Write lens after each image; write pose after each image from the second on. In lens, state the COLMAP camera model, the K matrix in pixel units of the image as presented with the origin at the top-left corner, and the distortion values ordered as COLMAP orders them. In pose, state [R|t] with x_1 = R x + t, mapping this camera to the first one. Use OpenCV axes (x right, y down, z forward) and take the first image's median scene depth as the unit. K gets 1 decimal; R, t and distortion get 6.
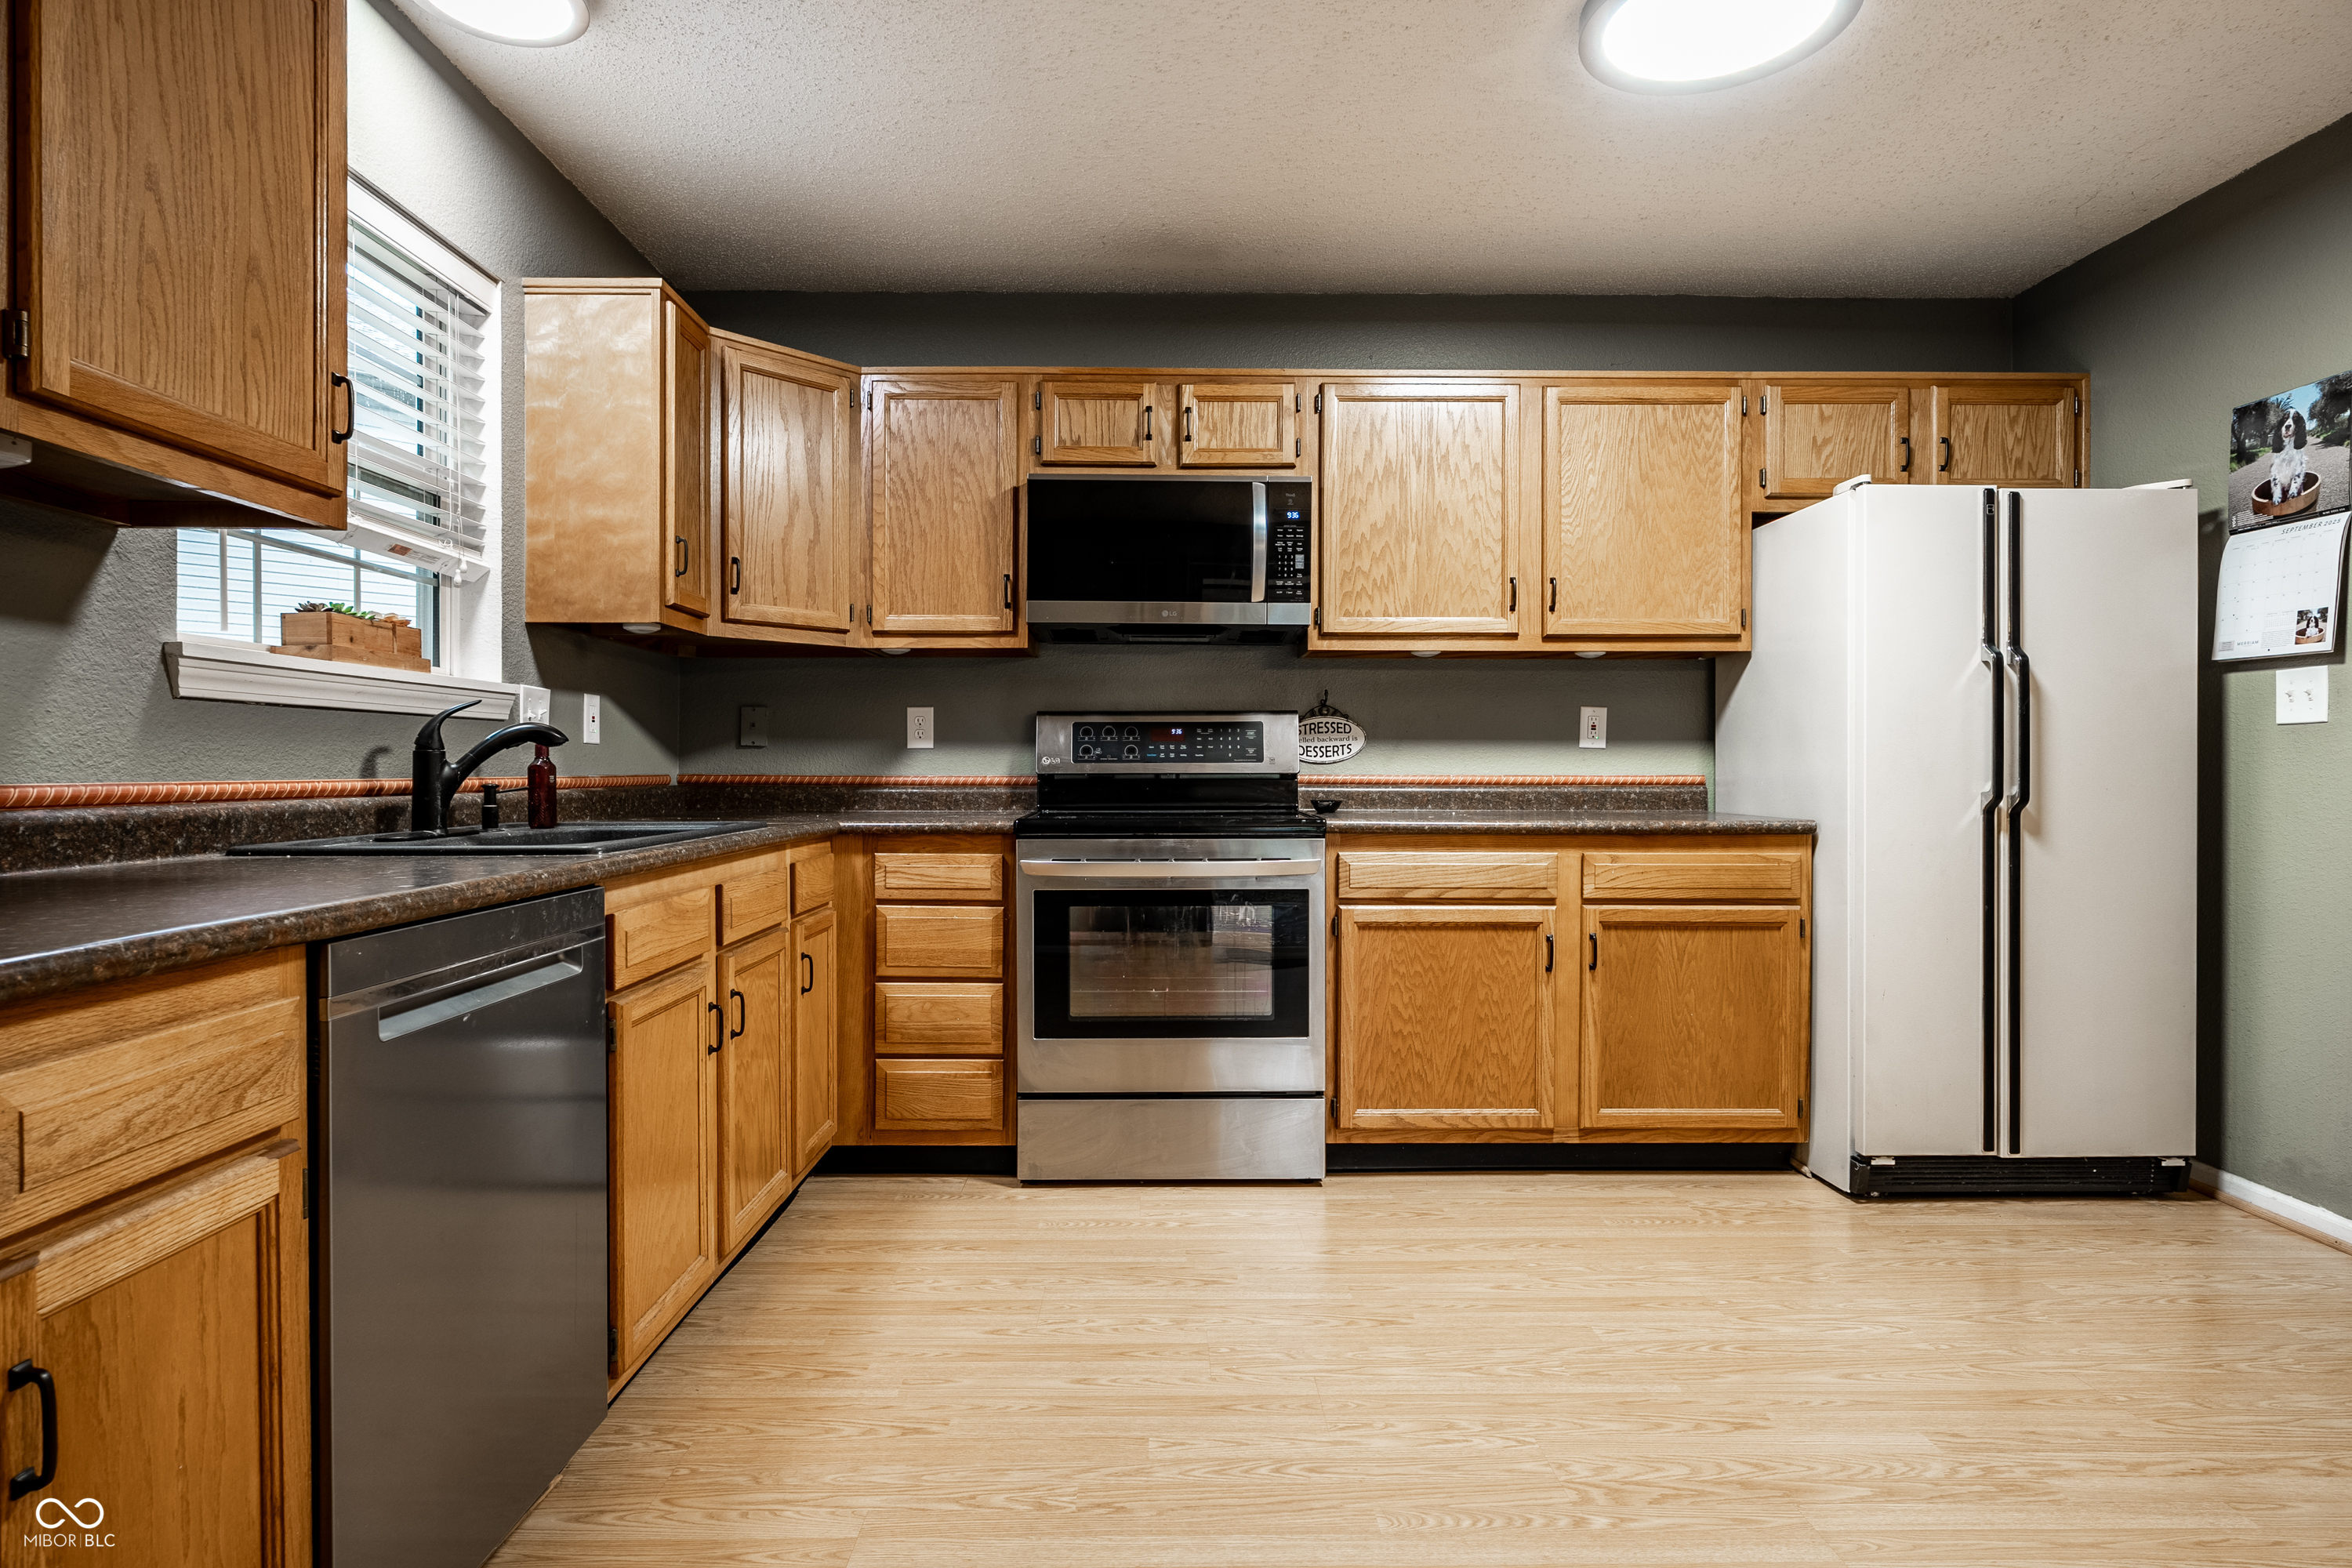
lens RADIAL K [[1246.0, 0, 1166.5], [0, 1246.0, 782.4], [0, 0, 1]] dist [-0.004915, 0.001849]
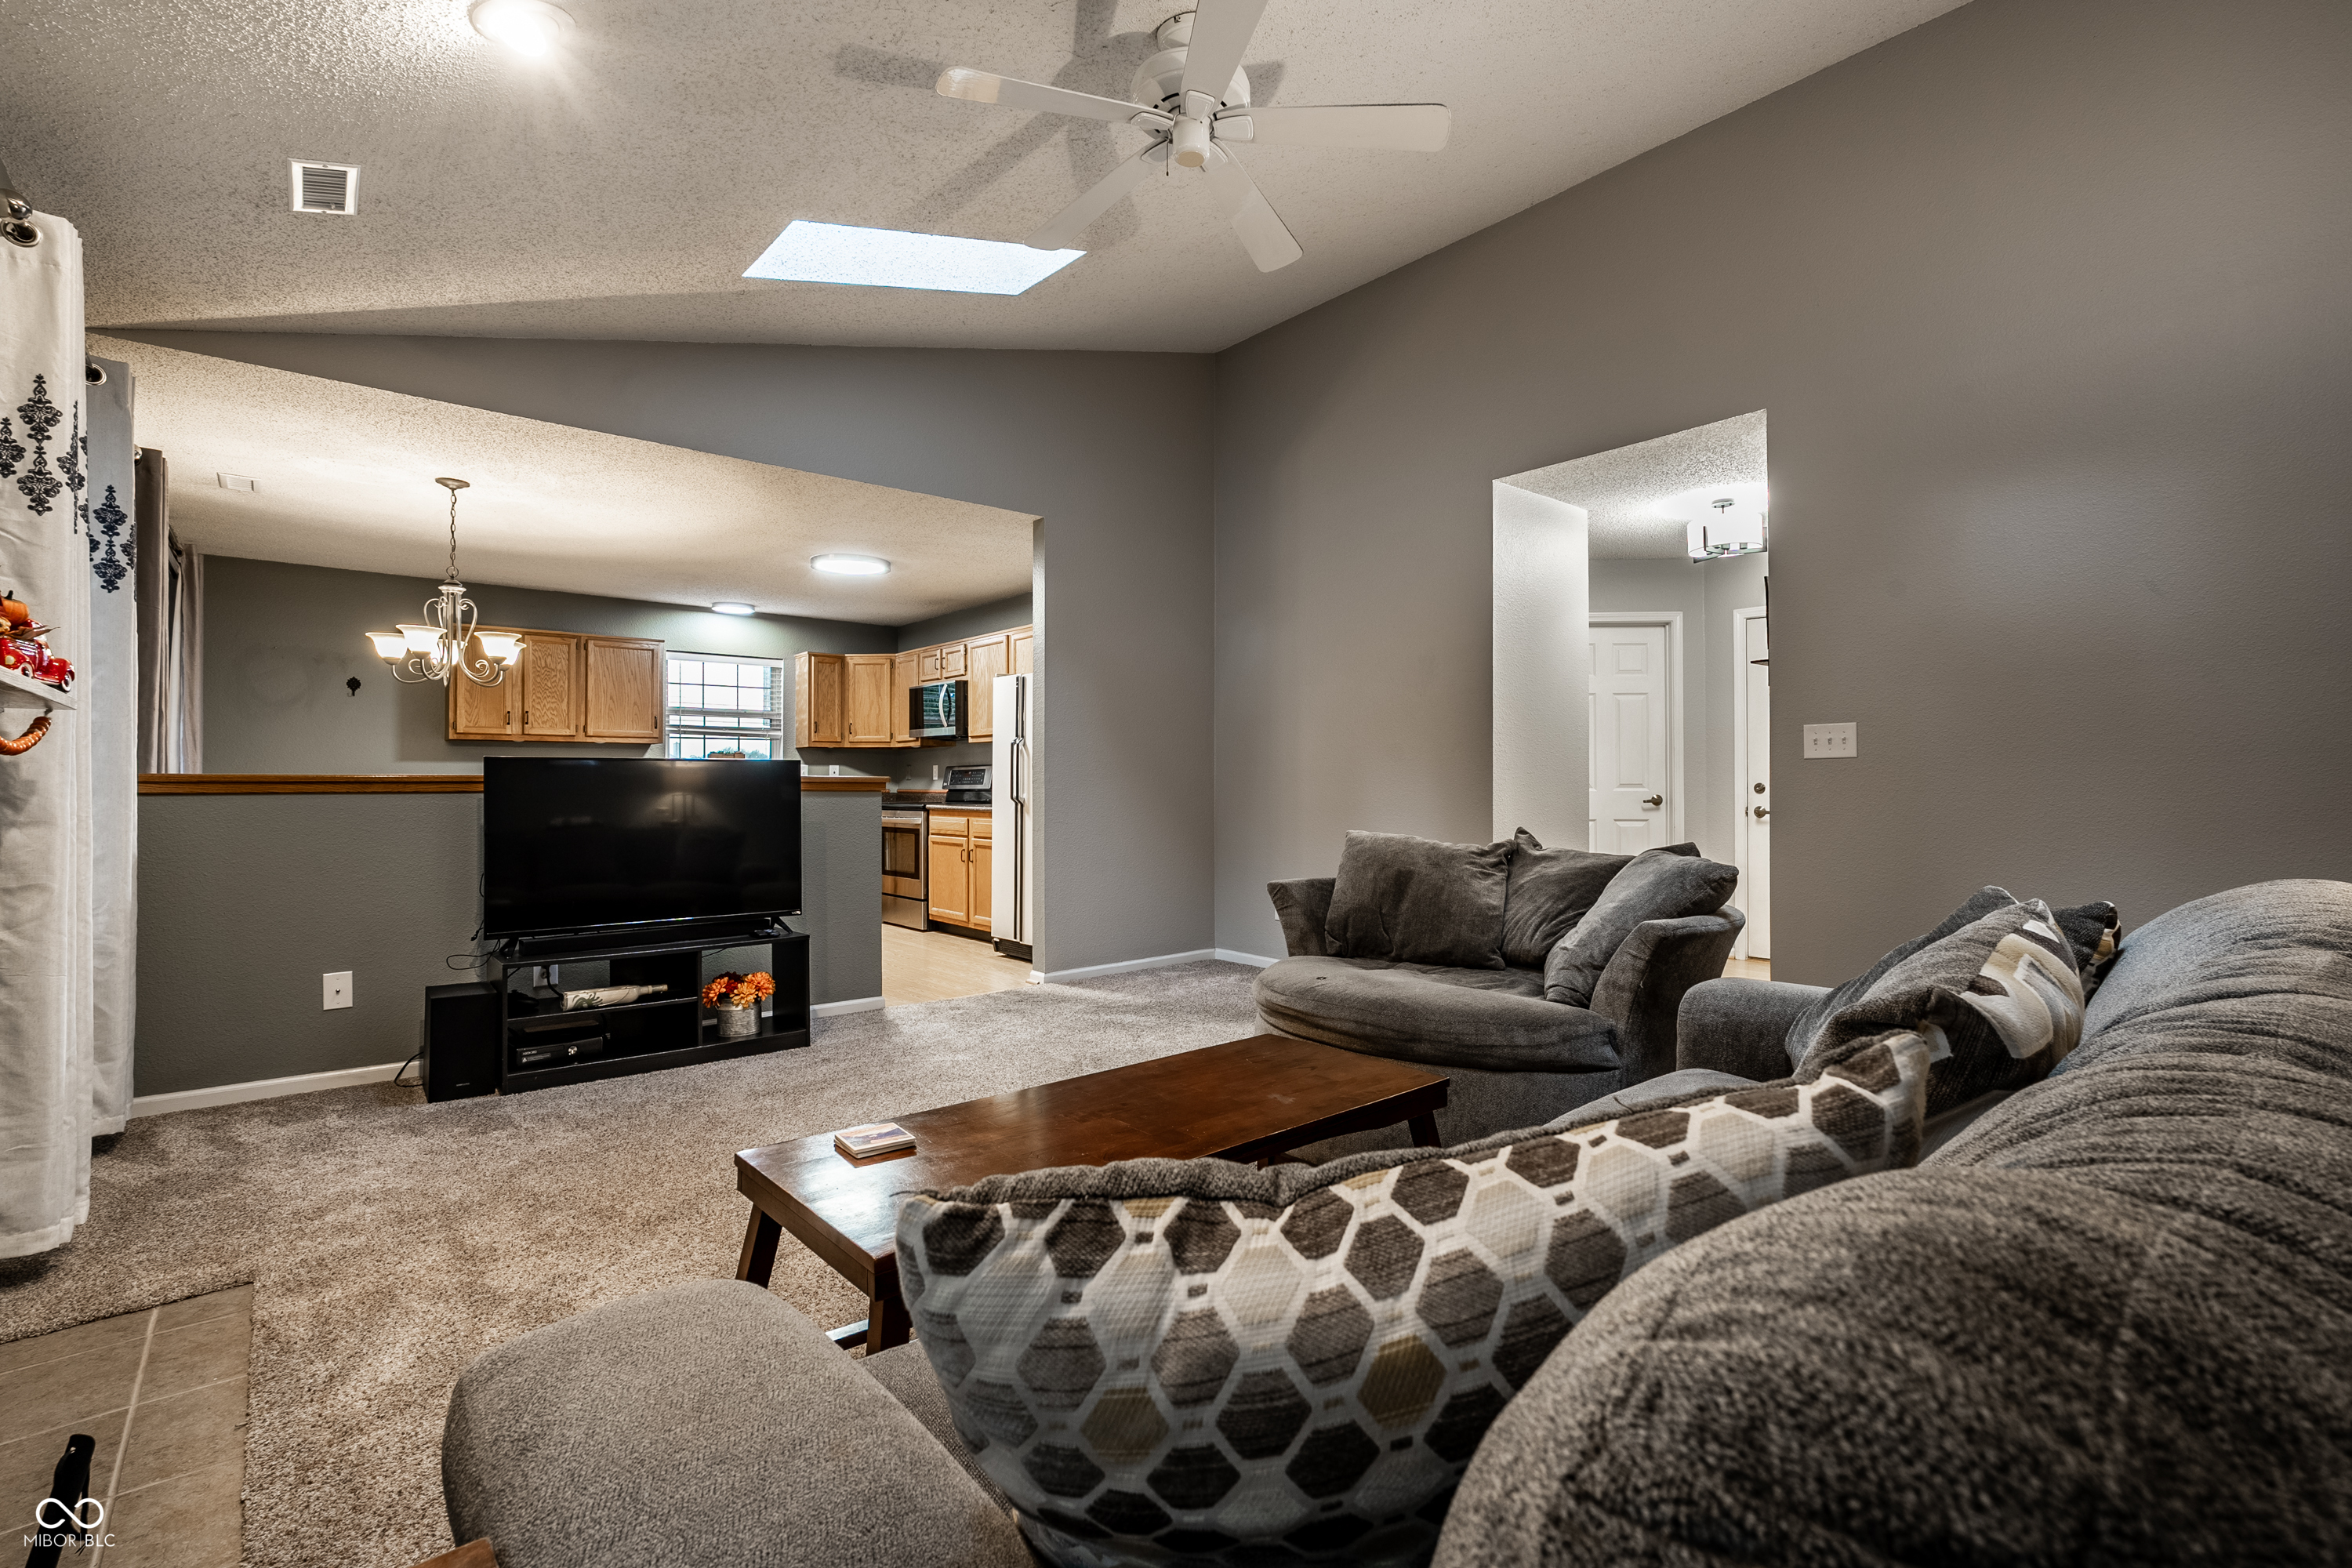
lens RADIAL K [[1037.1, 0, 1192.5], [0, 1037.1, 791.8], [0, 0, 1]] dist [-0.004670, 0.000327]
pose [[0.640777, 0.003645, -0.767719, 2.359570], [-0.007387, 0.999972, -0.001418, -0.001411], [0.767692, 0.006580, 0.640785, -0.063824]]
